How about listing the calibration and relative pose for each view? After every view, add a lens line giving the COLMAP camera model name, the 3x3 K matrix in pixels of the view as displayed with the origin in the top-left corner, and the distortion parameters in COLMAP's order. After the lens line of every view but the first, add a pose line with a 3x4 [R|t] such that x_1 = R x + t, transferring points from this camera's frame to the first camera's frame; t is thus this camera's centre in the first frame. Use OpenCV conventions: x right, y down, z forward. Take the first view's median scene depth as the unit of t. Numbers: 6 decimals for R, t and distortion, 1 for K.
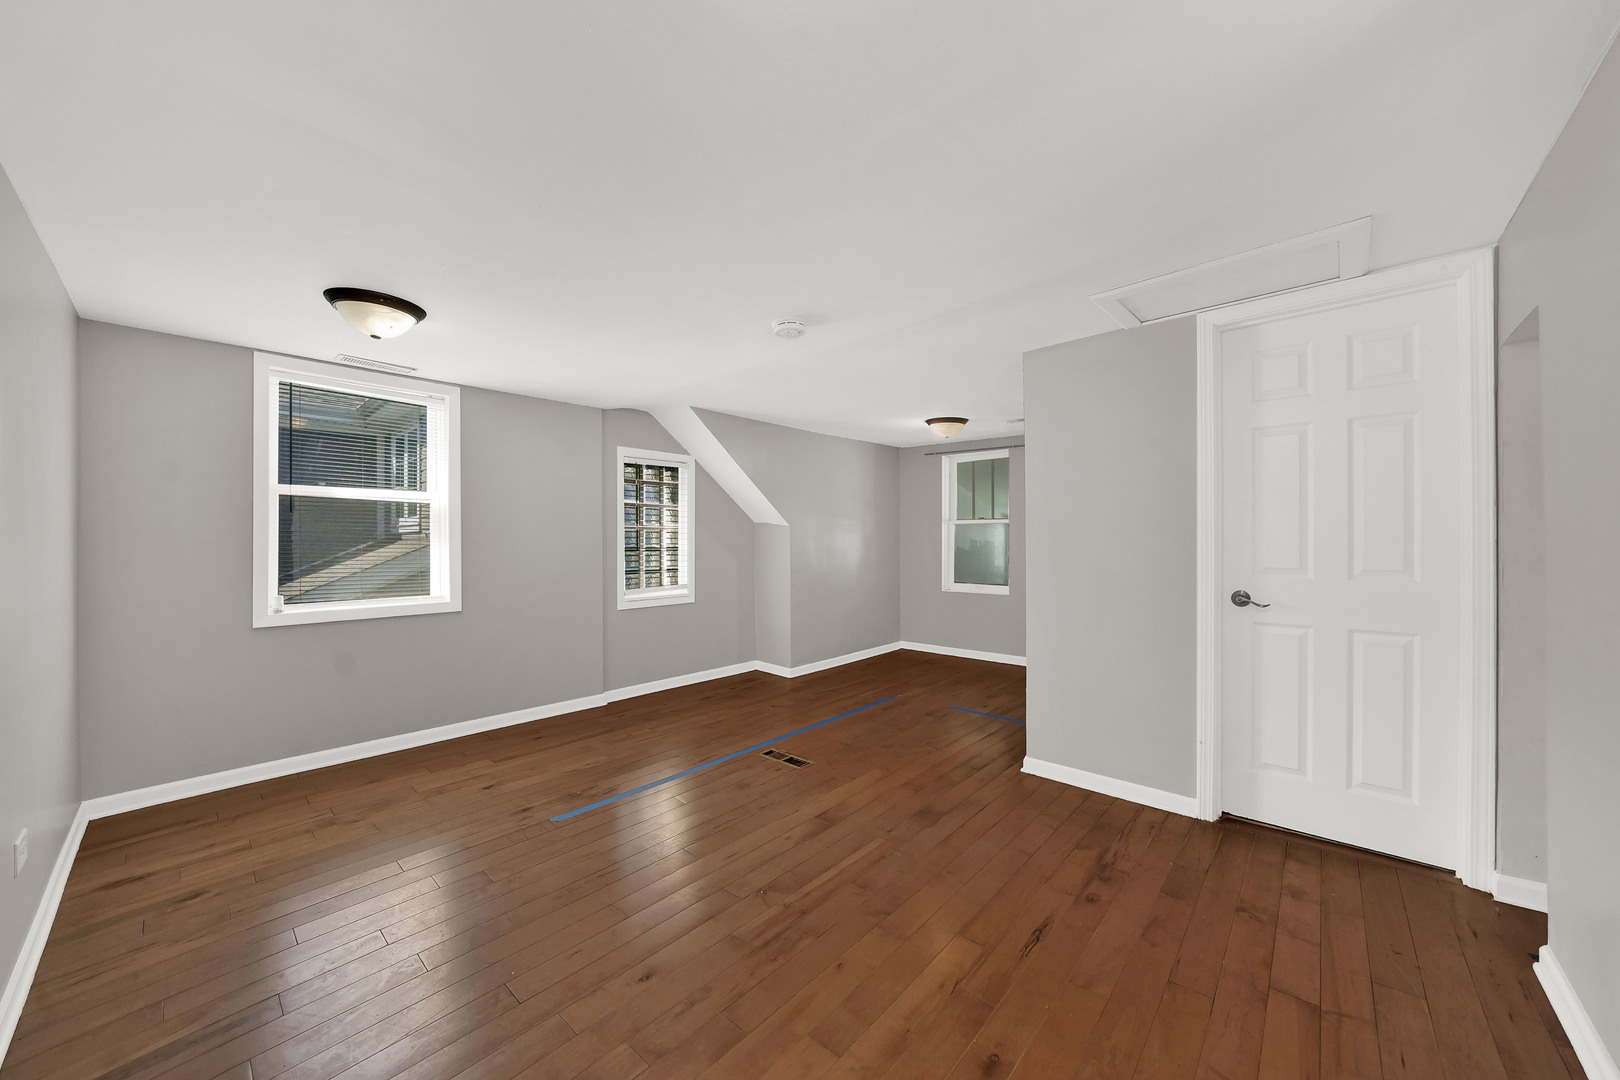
lens RADIAL K [[586.0, 0, 810.1], [0, 586.0, 534.4], [0, 0, 1]] dist [-0.019842, 0.000918]
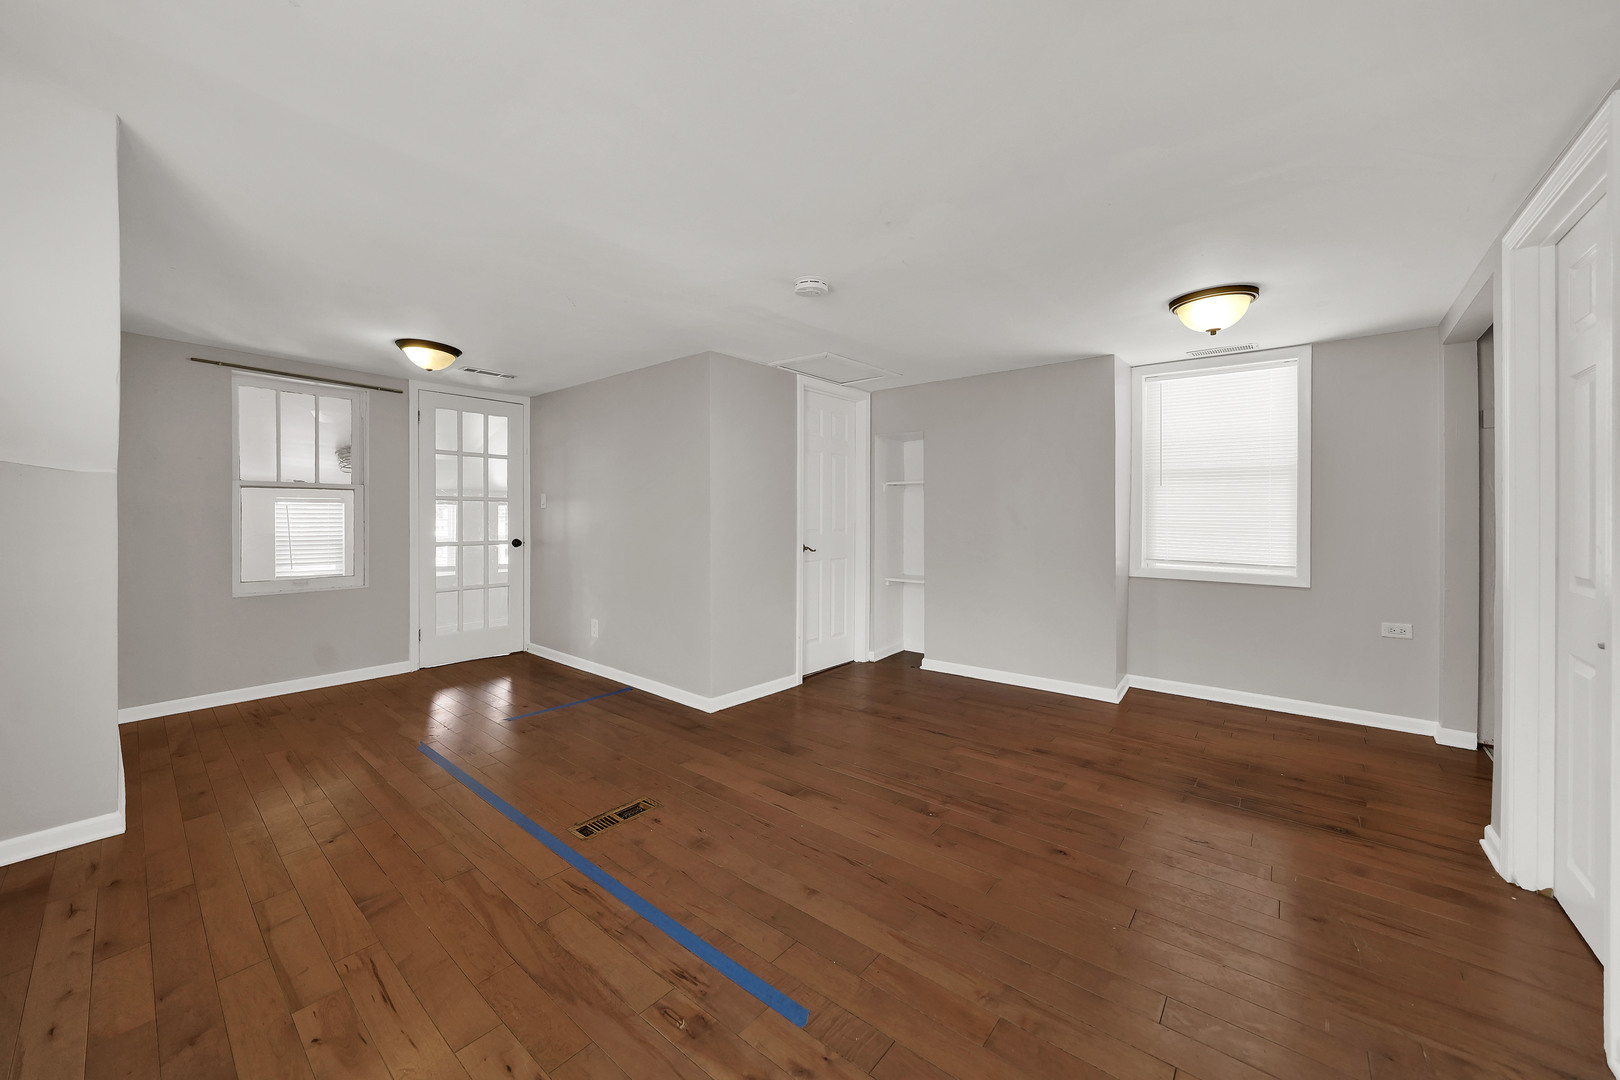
lens RADIAL K [[586.0, 0, 812.5], [0, 586.0, 524.1], [0, 0, 1]] dist [-0.019842, 0.000918]
pose [[-0.027668, -0.007786, 0.999587, -1.099460], [-0.002104, 0.999968, 0.007731, 0.025995], [-0.999615, -0.001890, -0.027683, 1.132856]]
